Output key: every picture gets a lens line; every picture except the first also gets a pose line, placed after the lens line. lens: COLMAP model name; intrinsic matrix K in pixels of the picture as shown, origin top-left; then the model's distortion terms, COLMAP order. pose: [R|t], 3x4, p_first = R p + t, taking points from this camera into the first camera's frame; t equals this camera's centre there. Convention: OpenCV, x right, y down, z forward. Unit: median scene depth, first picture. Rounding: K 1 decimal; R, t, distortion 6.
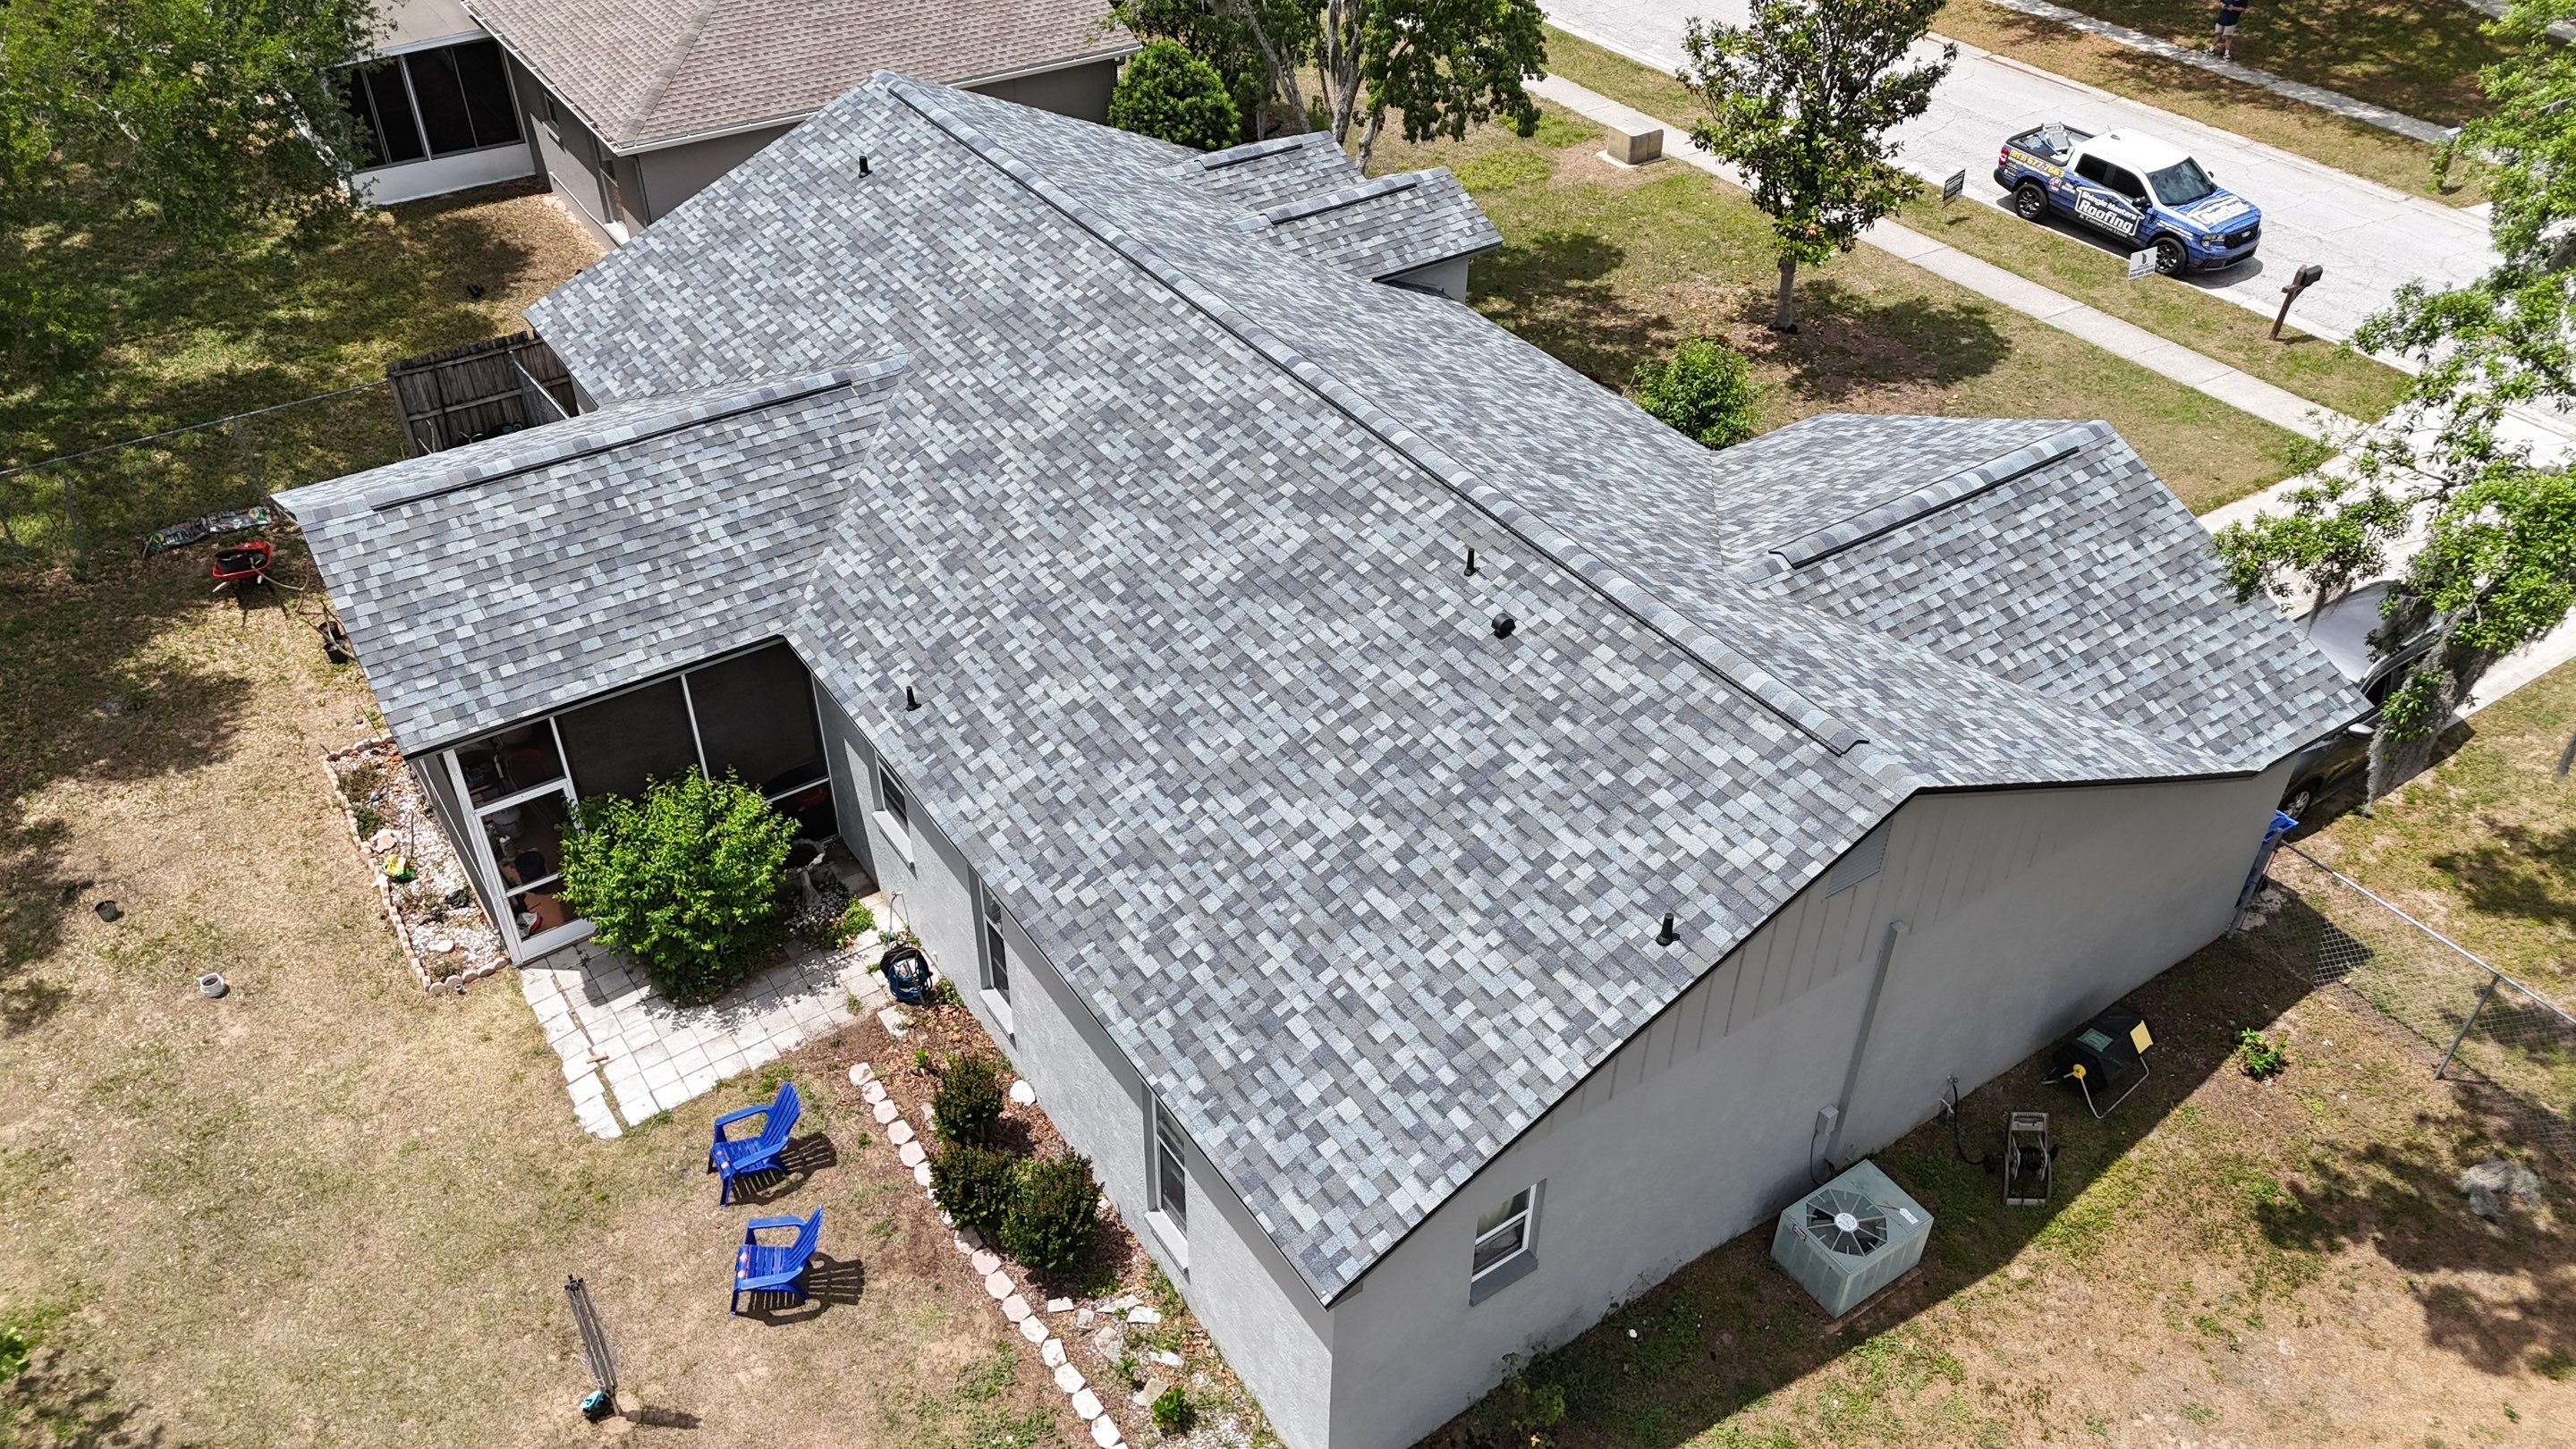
lens RADIAL K [[1898.5, 0, 1302.4], [0, 1898.5, 724.0], [0, 0, 1]] dist [0.075610, -0.078014]
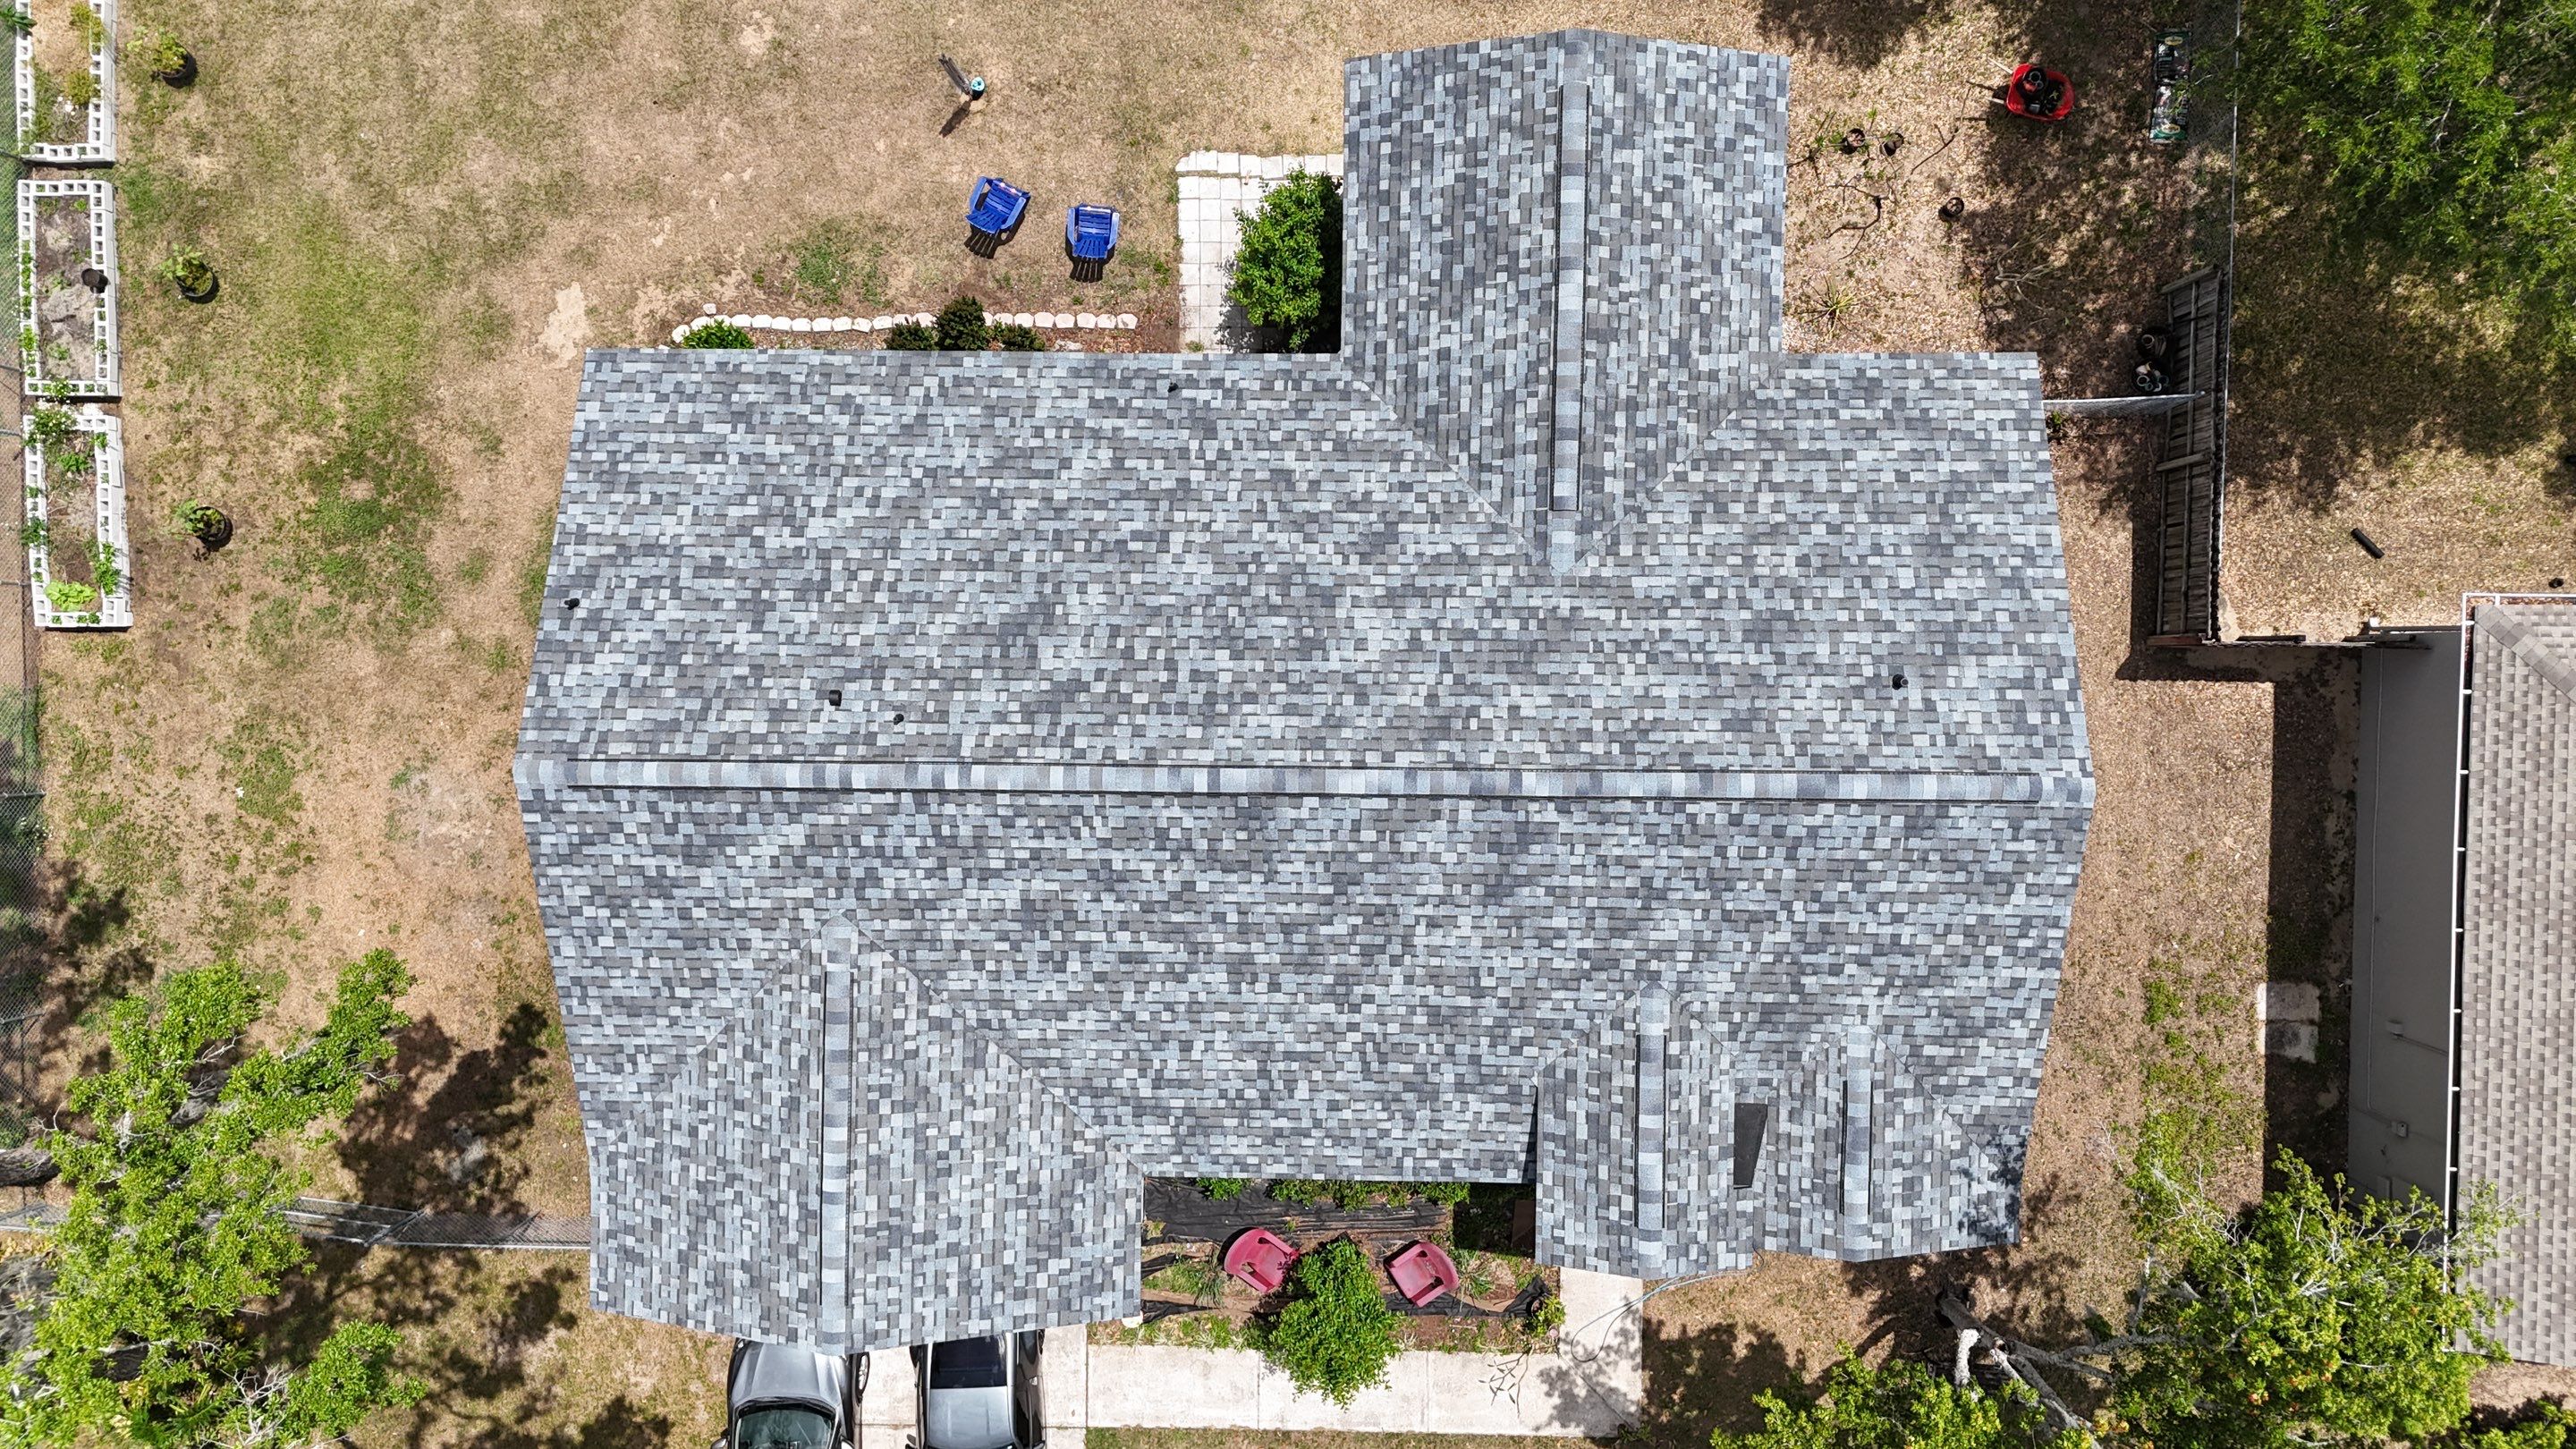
lens RADIAL K [[1898.5, 0, 1299.1], [0, 1898.5, 729.6], [0, 0, 1]] dist [0.075610, -0.078014]
pose [[-0.570459, 0.820601, 0.034517, -0.102879], [-0.482393, -0.368767, 0.794549, -1.181769], [0.664736, 0.436606, 0.606219, 0.350299]]
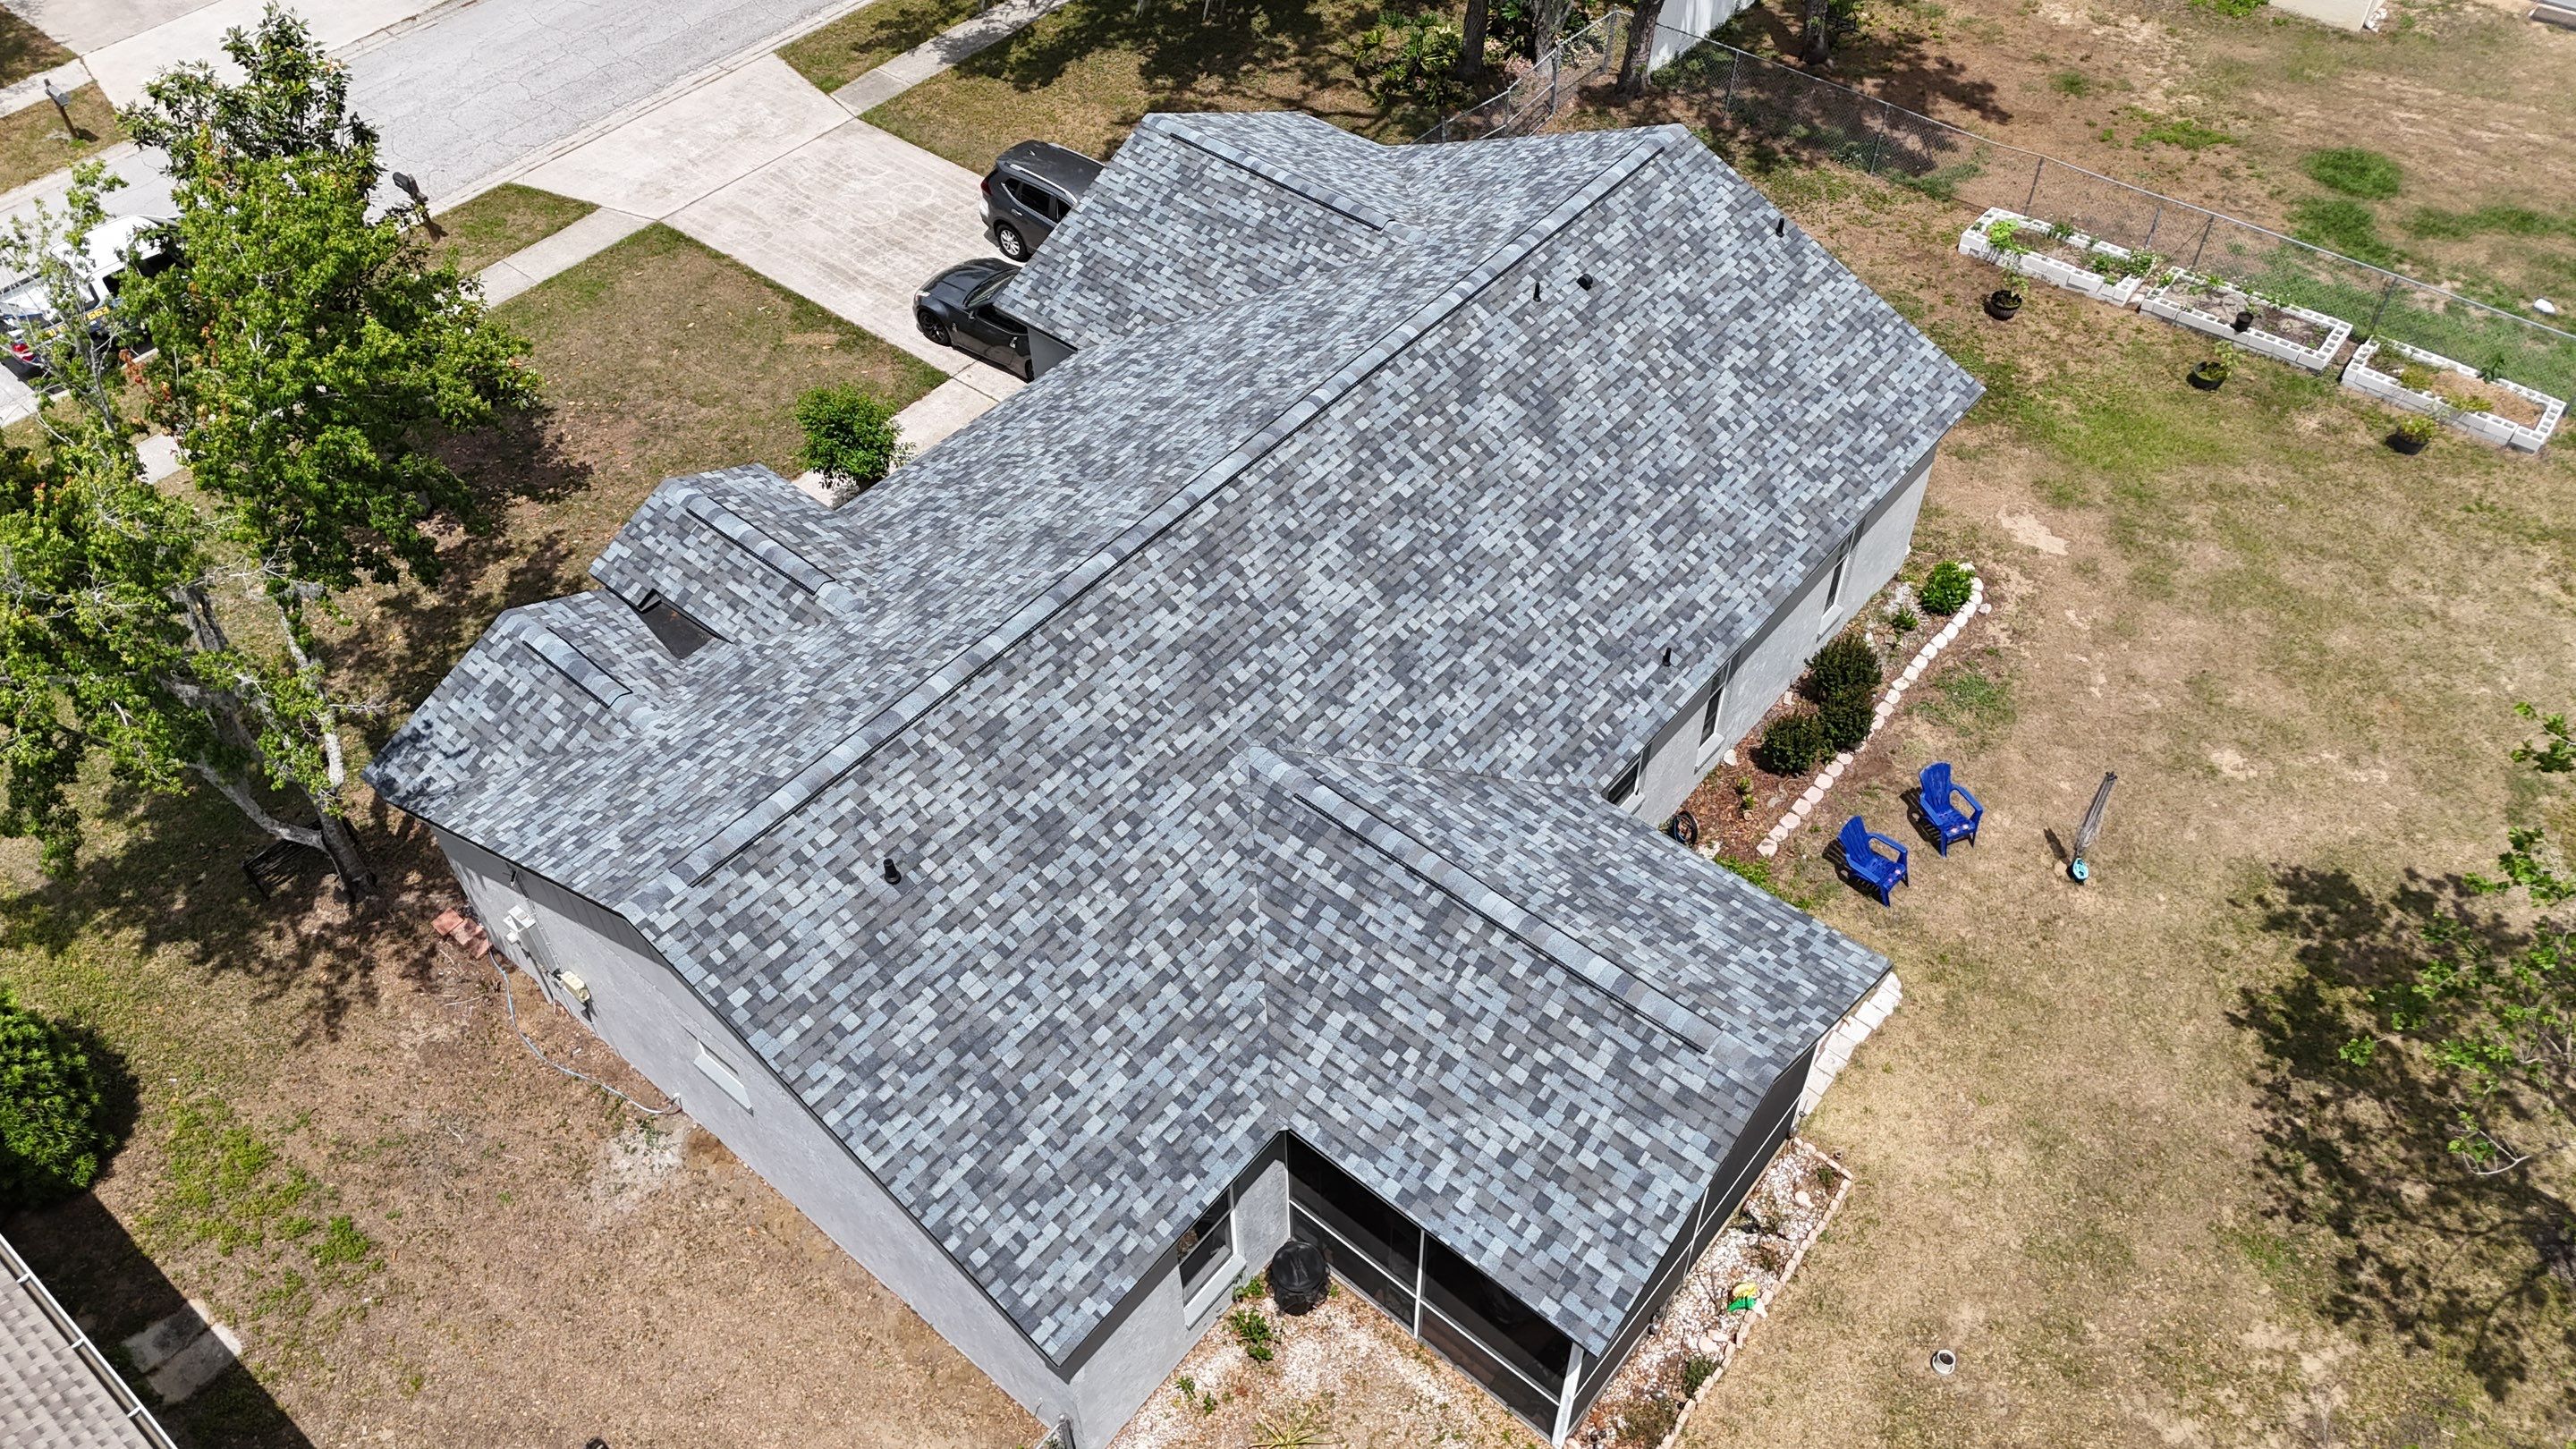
lens RADIAL K [[1898.5, 0, 1297.6], [0, 1898.5, 721.2], [0, 0, 1]] dist [0.075610, -0.078014]
pose [[-0.275757, -0.704293, 0.654163, -0.973947], [0.594940, 0.409477, 0.691647, -0.994090], [-0.754987, 0.579914, 0.306096, 0.809722]]
